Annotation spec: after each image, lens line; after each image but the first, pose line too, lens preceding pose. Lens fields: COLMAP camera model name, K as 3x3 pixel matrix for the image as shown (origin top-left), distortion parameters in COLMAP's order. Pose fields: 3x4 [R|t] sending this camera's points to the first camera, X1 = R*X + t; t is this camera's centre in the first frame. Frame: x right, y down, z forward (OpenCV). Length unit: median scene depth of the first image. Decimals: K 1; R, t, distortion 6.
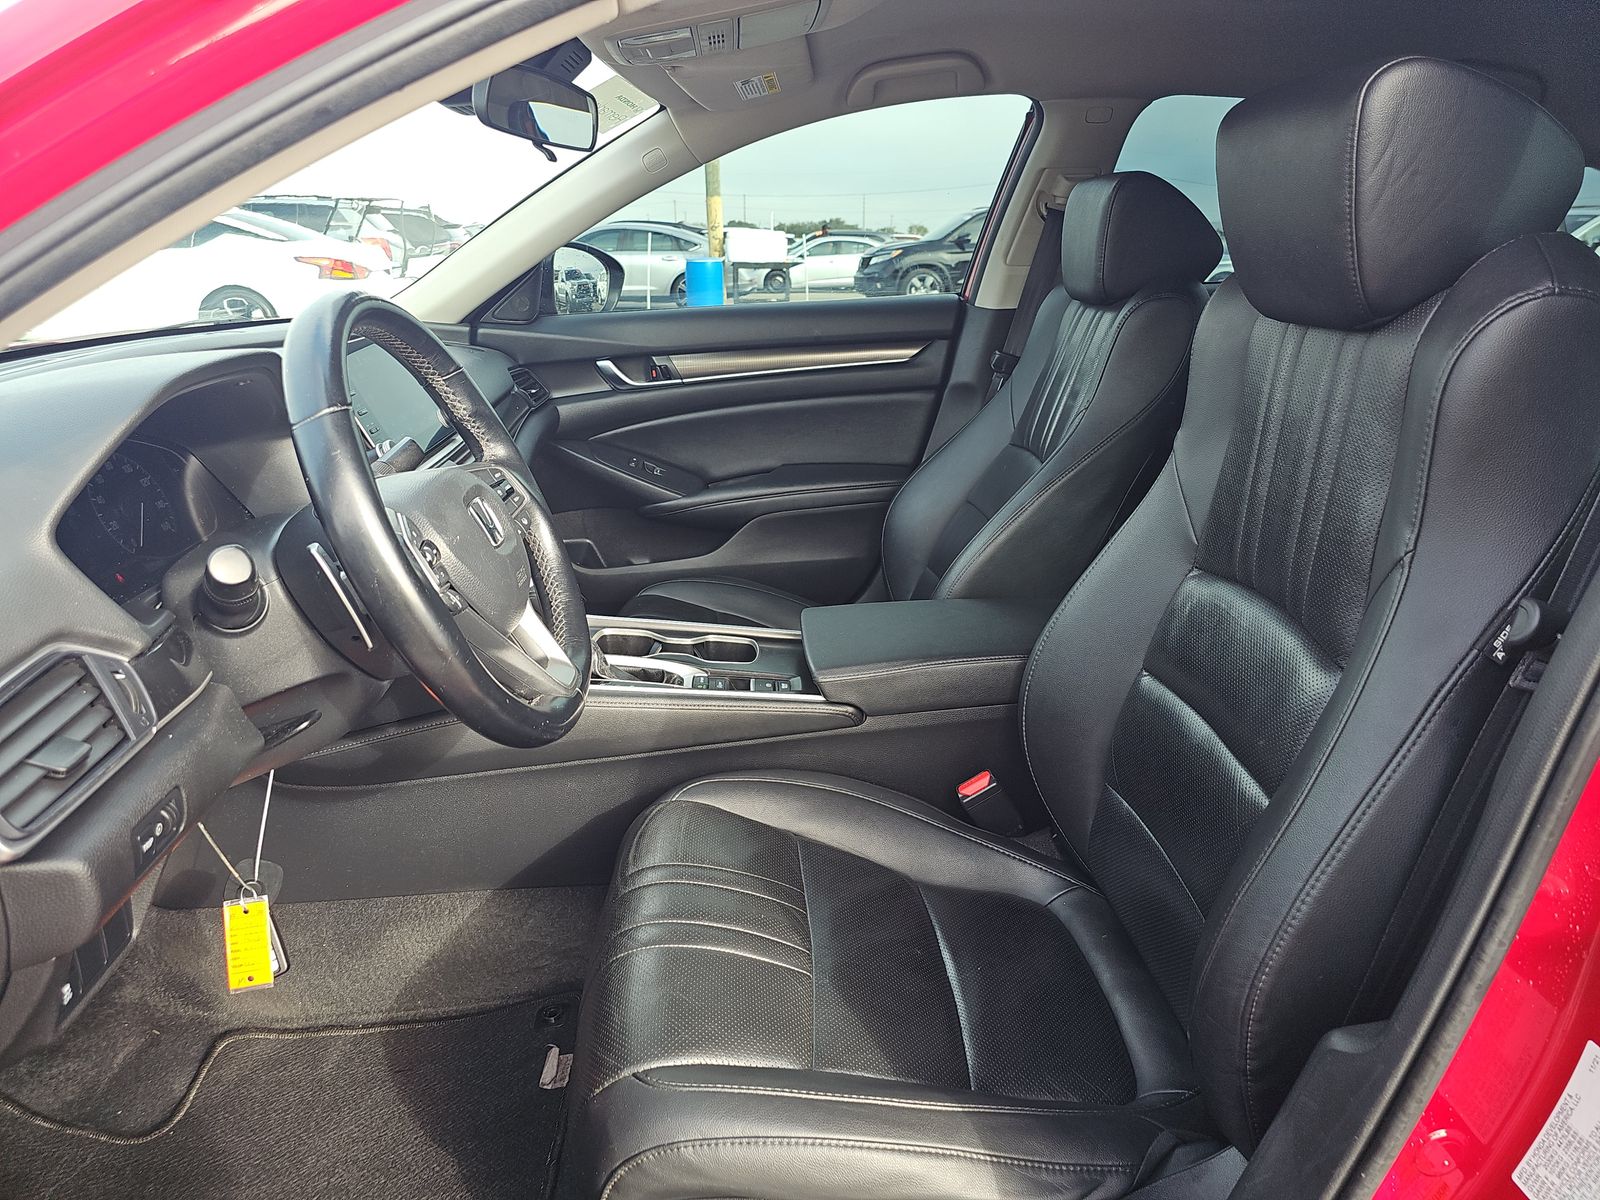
lens RADIAL K [[1062.4, 0, 780.9], [0, 1062.4, 589.5], [0, 0, 1]] dist [0.047016, -0.041375]
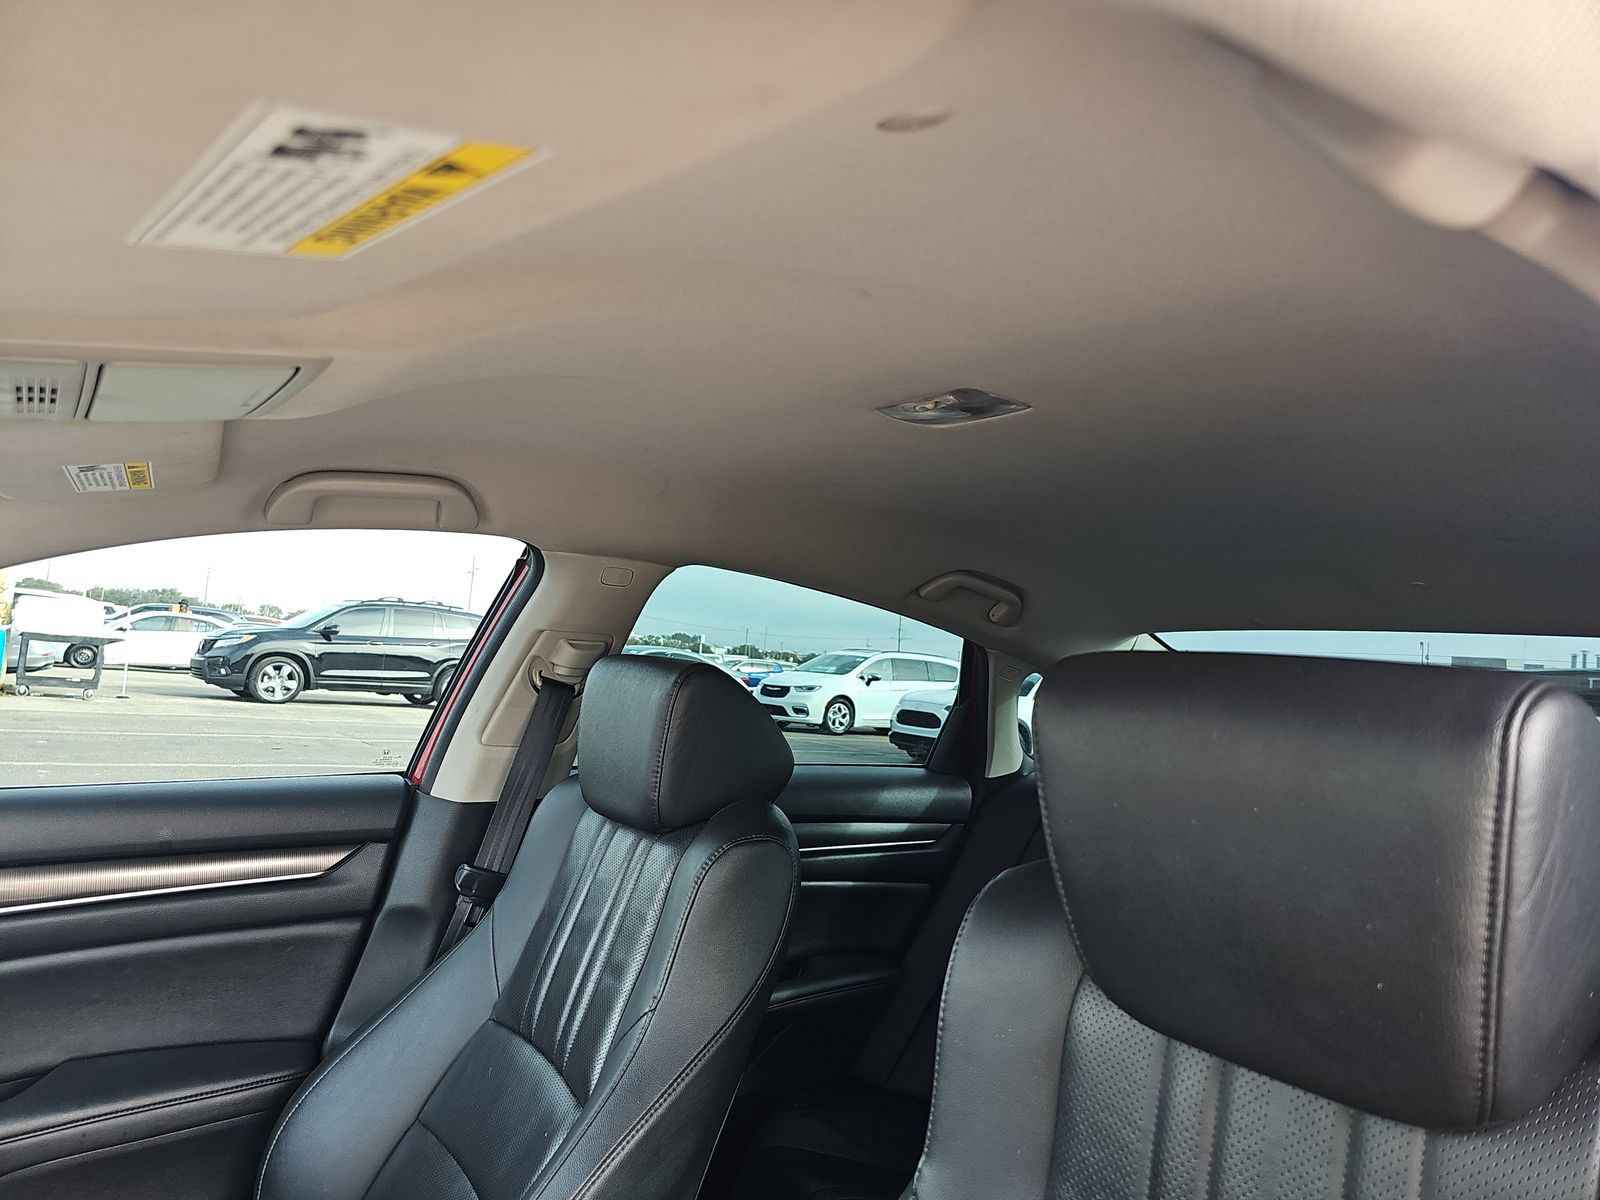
lens RADIAL K [[1089.6, 0, 796.8], [0, 1089.6, 574.3], [0, 0, 1]] dist [0.034738, -0.005004]
pose [[0.840634, 0.111293, 0.530046, -0.015784], [0.091279, 0.935548, -0.341202, -0.136366], [-0.533856, 0.335208, 0.776294, 0.264396]]
